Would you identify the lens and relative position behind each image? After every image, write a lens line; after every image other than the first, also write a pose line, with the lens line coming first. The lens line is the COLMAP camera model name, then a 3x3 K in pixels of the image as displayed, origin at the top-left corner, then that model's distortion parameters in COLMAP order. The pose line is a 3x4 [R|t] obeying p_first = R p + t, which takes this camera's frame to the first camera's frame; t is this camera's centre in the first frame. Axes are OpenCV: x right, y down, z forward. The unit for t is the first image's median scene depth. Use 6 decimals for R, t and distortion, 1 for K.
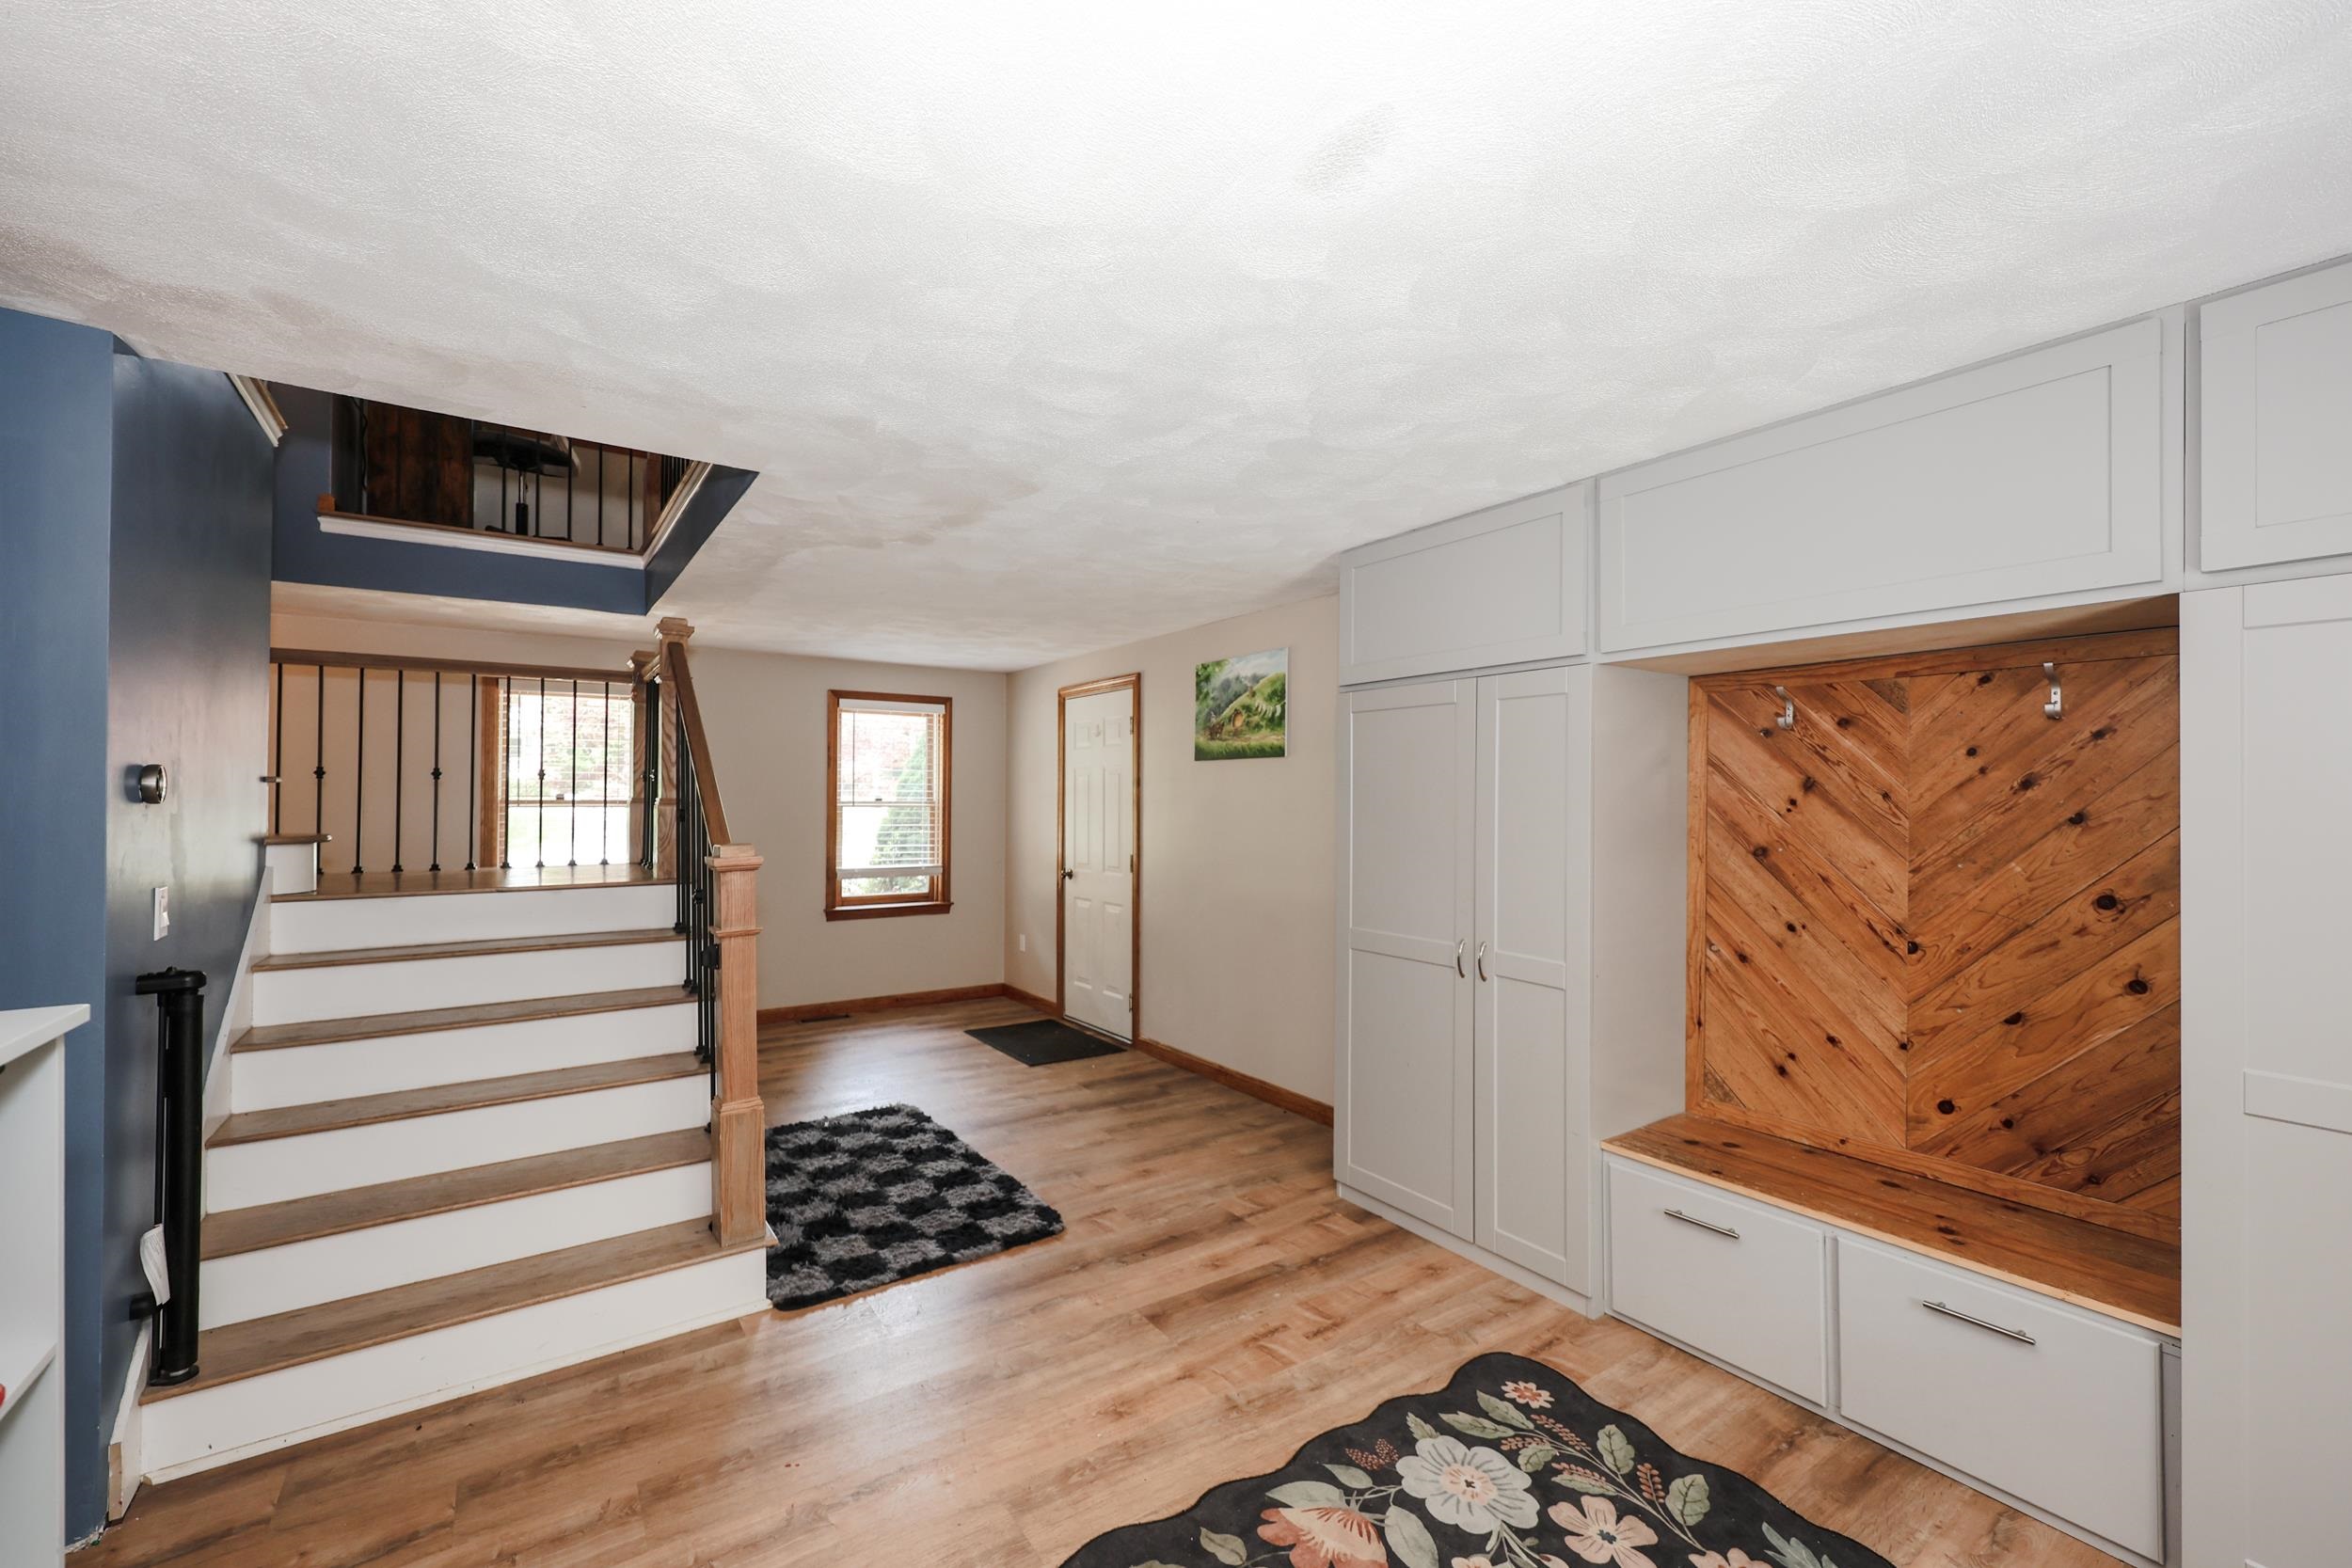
lens RADIAL K [[943.5, 0, 1176.0], [0, 943.5, 784.0], [0, 0, 1]] dist [-0.001121, -0.000191]
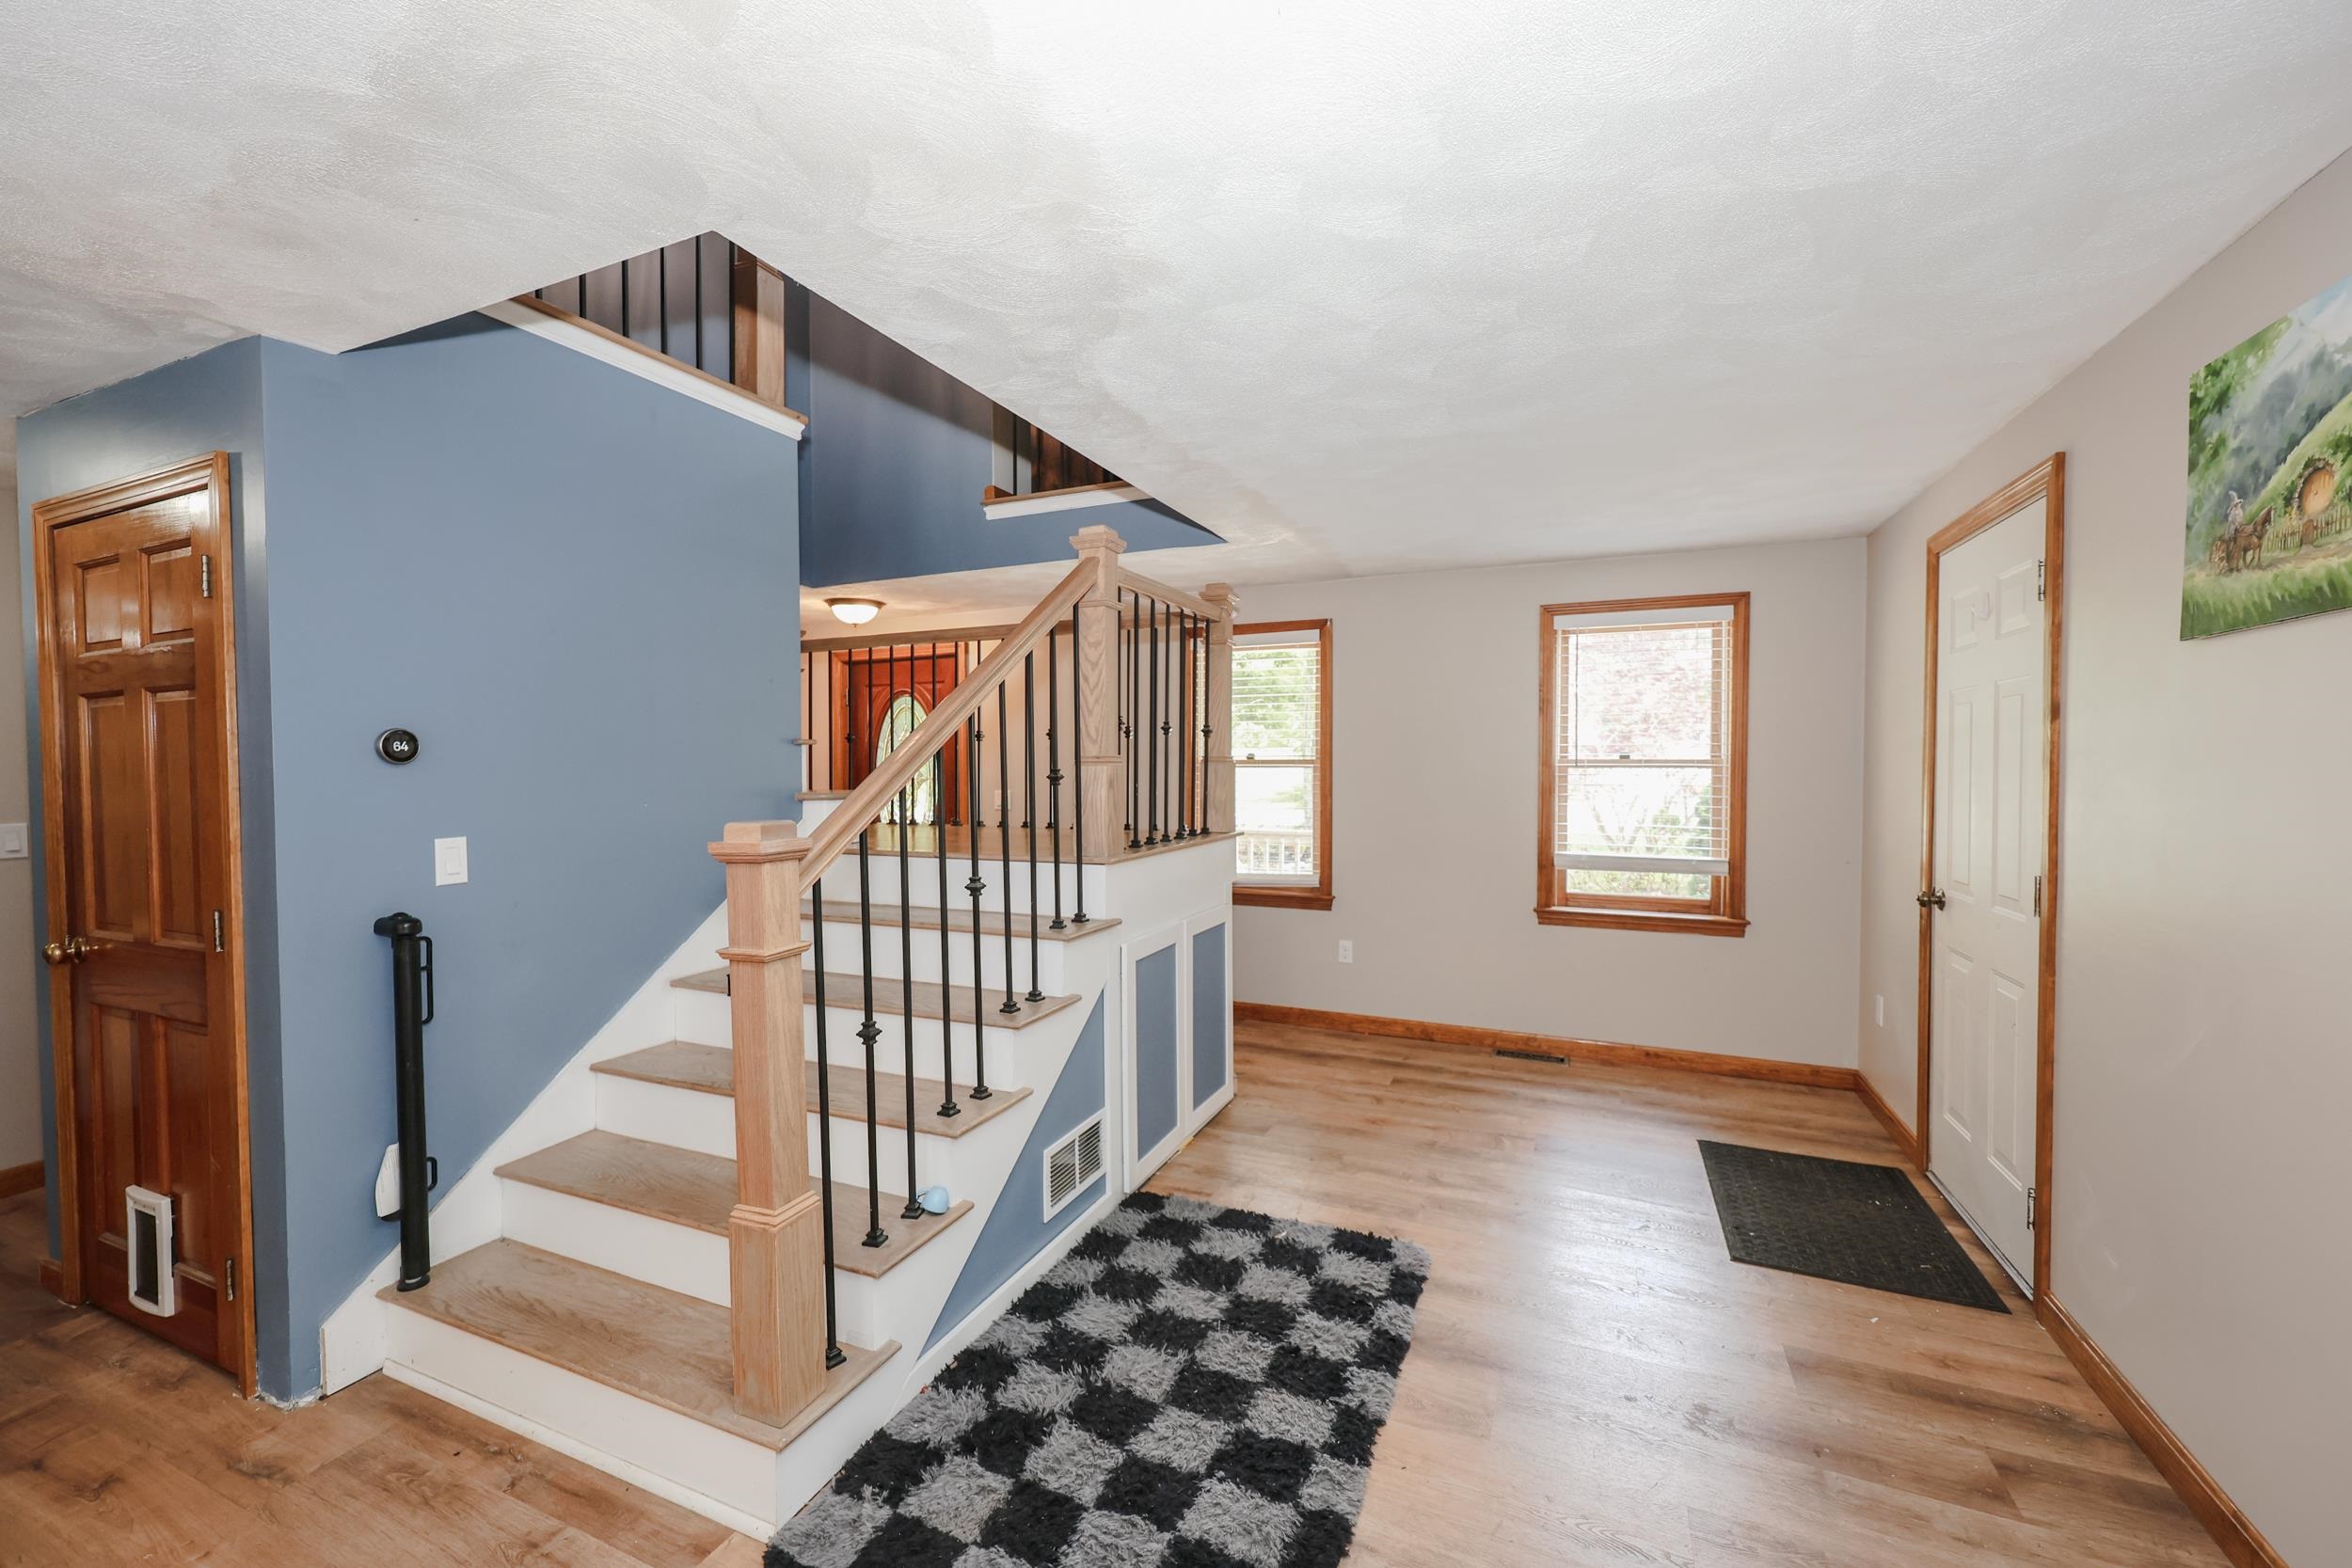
lens RADIAL K [[938.6, 0, 1176.0], [0, 938.6, 784.0], [0, 0, 1]] dist [0.000115, 0.000014]
pose [[0.518333, 0.015142, -0.855045, 0.225364], [0.019242, 0.999384, 0.029362, 0.021947], [0.854962, -0.031673, 0.517722, 0.827385]]
